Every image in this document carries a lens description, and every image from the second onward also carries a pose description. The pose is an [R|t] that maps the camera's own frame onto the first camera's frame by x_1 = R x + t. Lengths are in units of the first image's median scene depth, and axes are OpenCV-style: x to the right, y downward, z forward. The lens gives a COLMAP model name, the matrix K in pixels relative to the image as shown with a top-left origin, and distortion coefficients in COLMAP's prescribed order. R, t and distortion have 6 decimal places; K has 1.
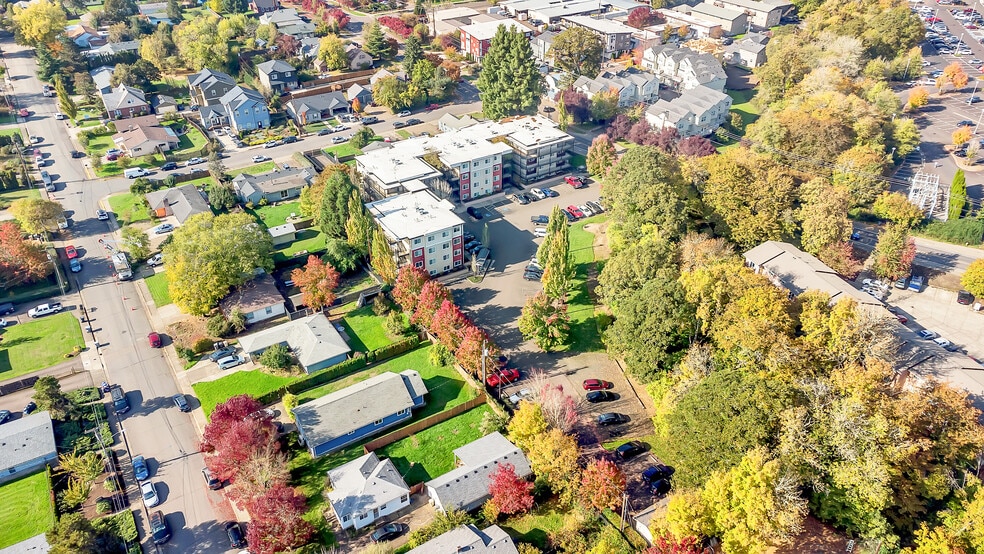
lens RADIAL K [[725.1, 0, 492.0], [0, 725.1, 277.0], [0, 0, 1]] dist [0.048833, 0.002763]
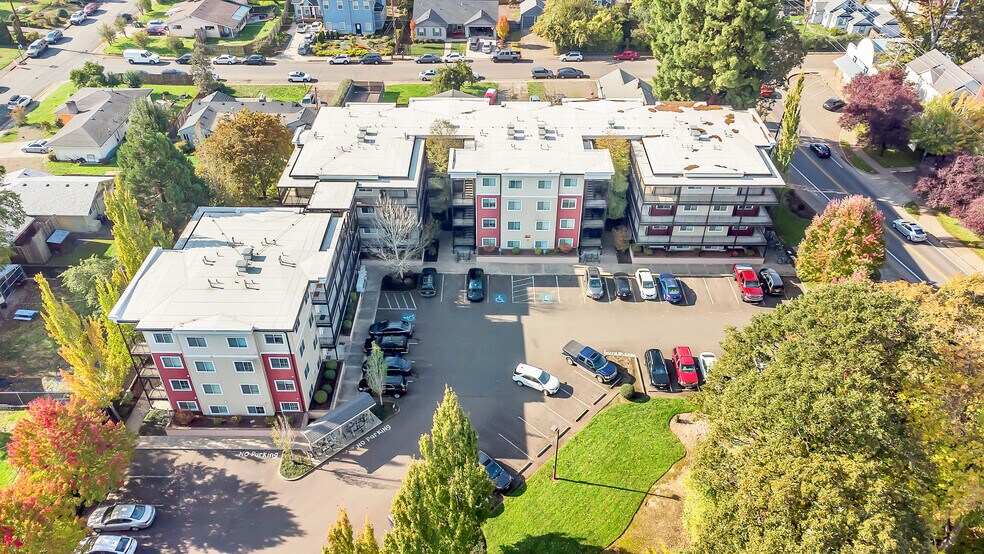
lens RADIAL K [[725.1, 0, 492.0], [0, 725.1, 277.0], [0, 0, 1]] dist [0.048833, 0.002763]
pose [[0.841194, 0.332145, -0.426700, 0.167069], [-0.298466, 0.943217, 0.145810, -0.151081], [0.450901, 0.004701, 0.892562, 0.544995]]
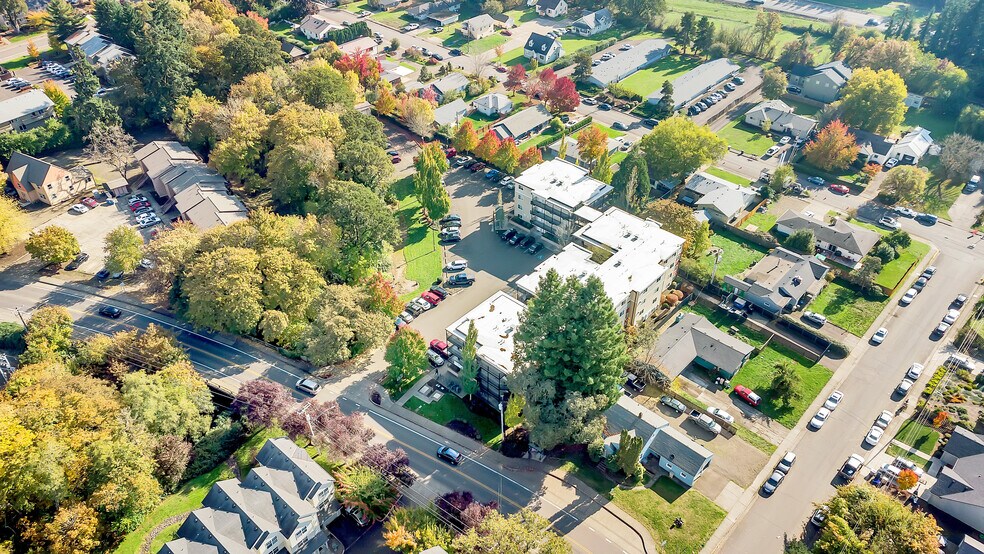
lens RADIAL K [[725.1, 0, 492.0], [0, 725.1, 277.0], [0, 0, 1]] dist [0.048833, 0.002763]
pose [[-0.964987, 0.160483, -0.207474, 0.203101], [-0.146197, 0.327650, 0.933419, -0.858905], [0.217777, 0.931070, -0.292716, 1.154935]]
